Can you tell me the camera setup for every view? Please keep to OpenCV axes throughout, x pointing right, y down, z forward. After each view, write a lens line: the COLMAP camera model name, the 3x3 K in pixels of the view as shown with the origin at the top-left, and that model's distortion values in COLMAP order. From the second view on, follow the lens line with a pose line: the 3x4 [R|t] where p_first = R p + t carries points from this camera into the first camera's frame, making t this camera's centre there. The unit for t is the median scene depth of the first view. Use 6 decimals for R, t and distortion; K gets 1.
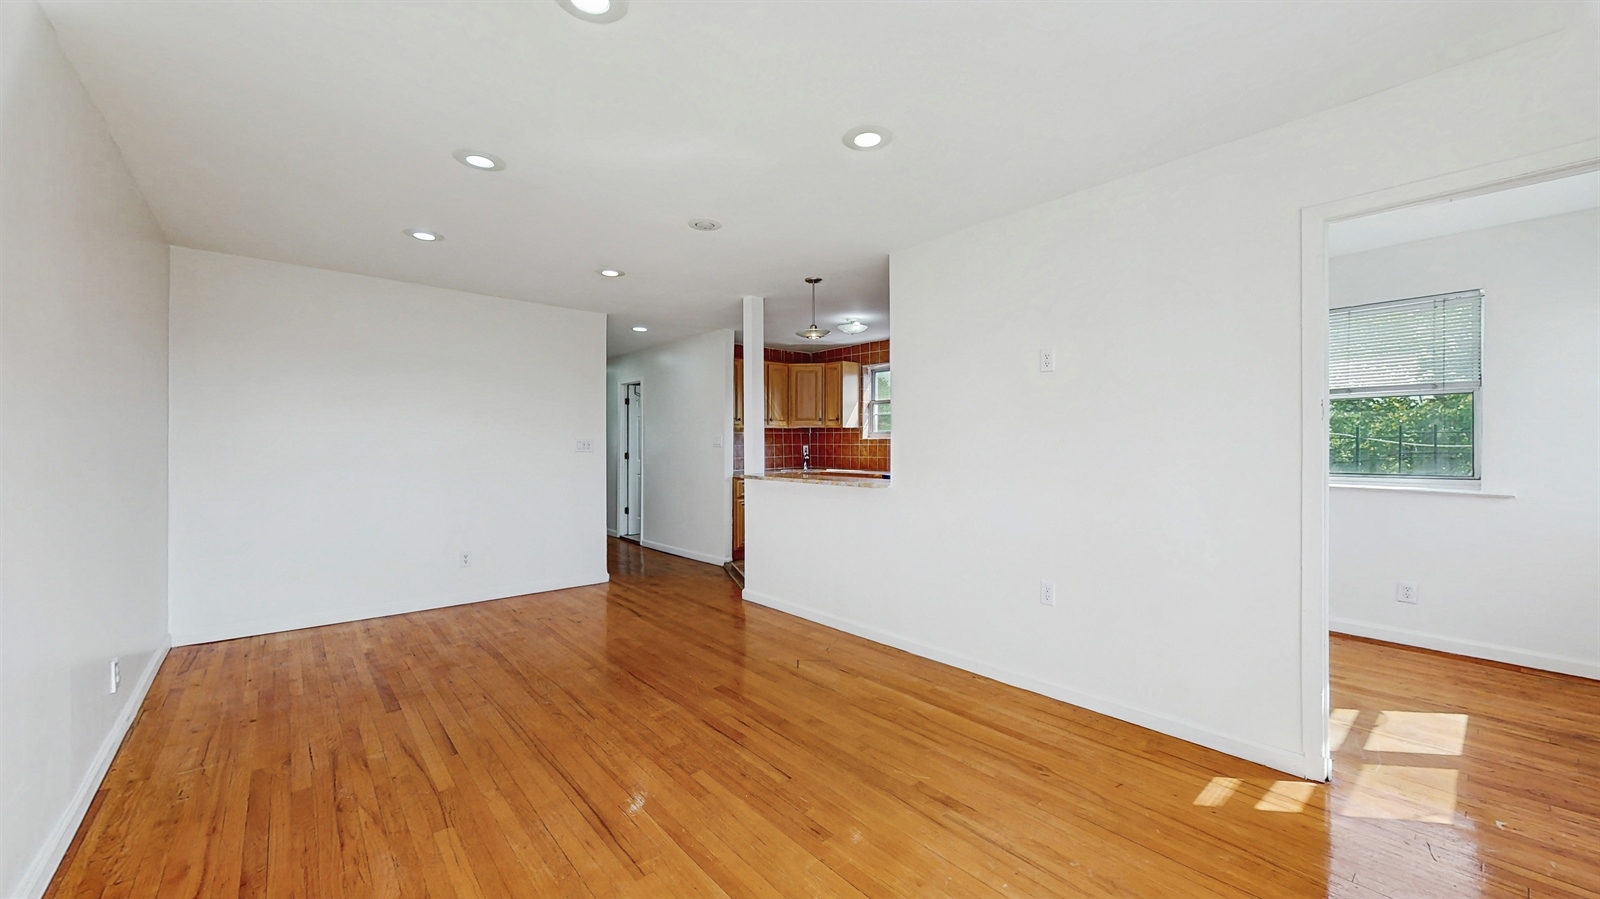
lens RADIAL K [[599.9, 0, 800.5], [0, 599.9, 441.5], [0, 0, 1]] dist [0.000924, 0.000097]
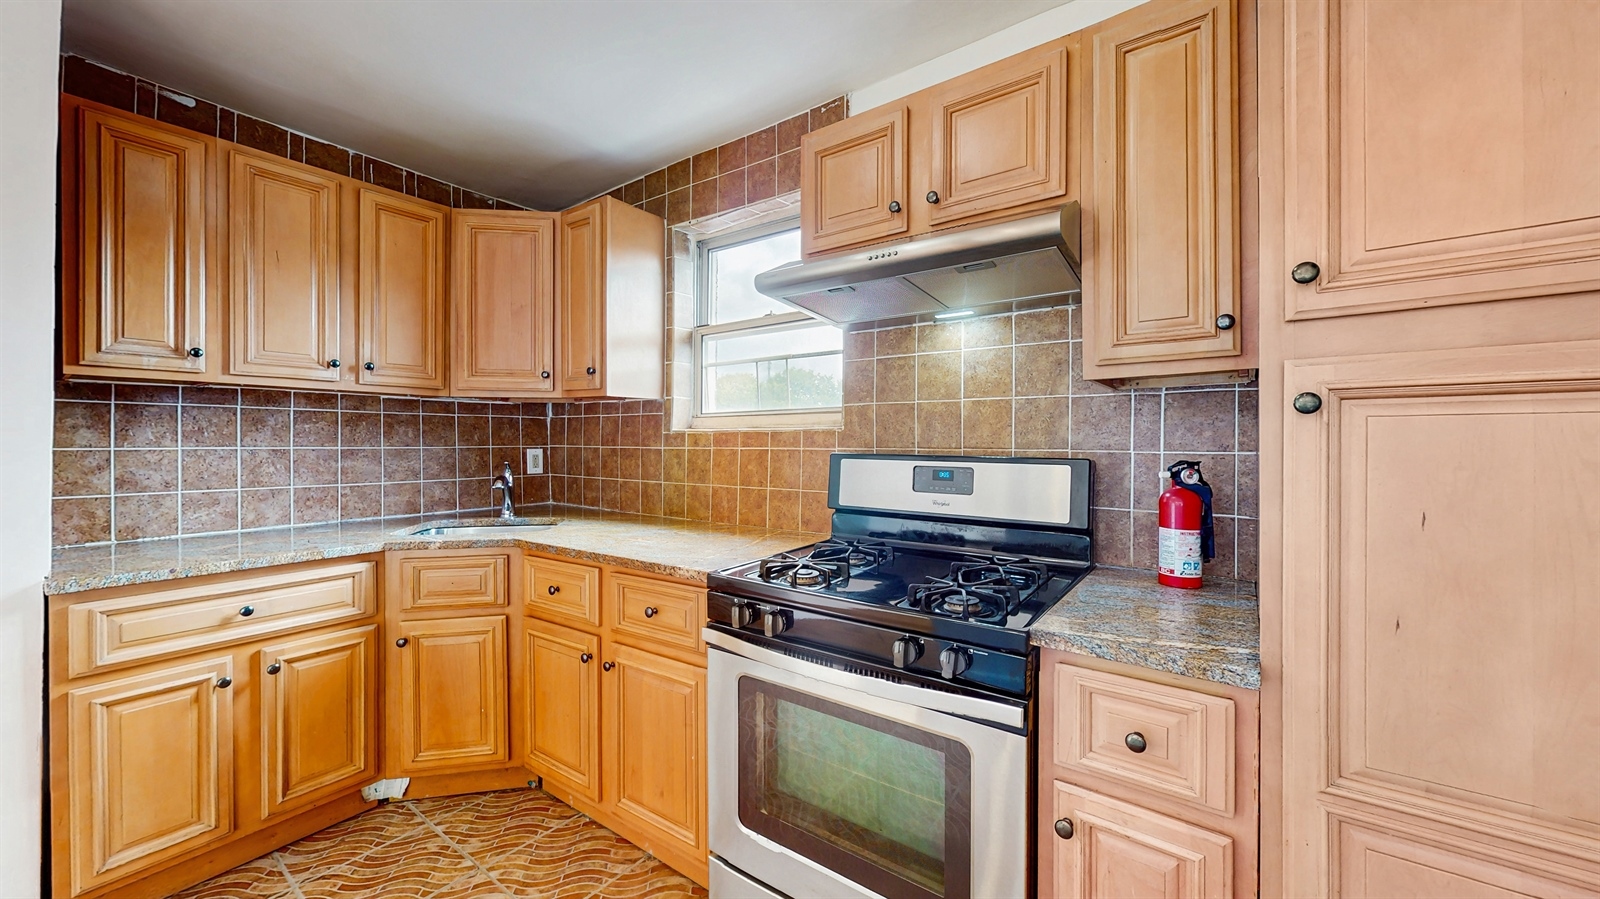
lens RADIAL K [[599.9, 0, 800.5], [0, 599.9, 441.5], [0, 0, 1]] dist [0.000924, 0.000097]
pose [[0.974399, 0.006114, 0.224742, 0.098119], [-0.004324, 0.999955, -0.008457, 0.004818], [-0.224784, 0.007269, 0.974382, 0.634751]]
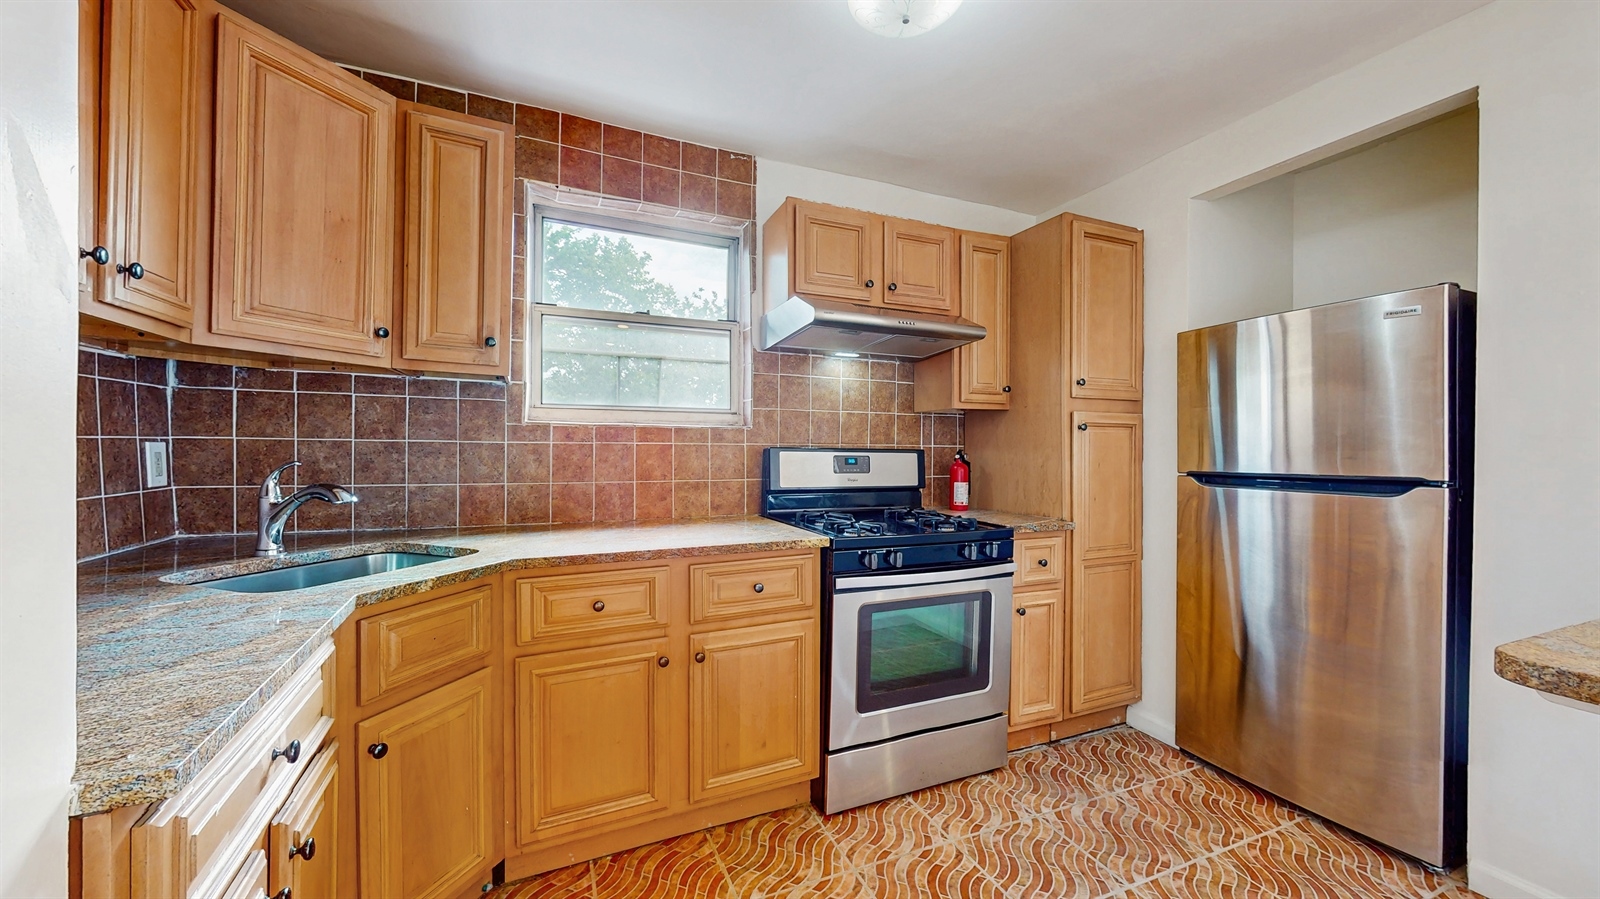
lens RADIAL K [[593.8, 0, 800.0], [0, 593.8, 449.5], [0, 0, 1]] dist [0.000567, 0.000091]
pose [[0.285959, 0.001861, 0.958240, -0.143686], [-0.004637, 0.999989, -0.000558, 0.009180], [-0.958231, -0.004284, 0.285965, 0.781815]]
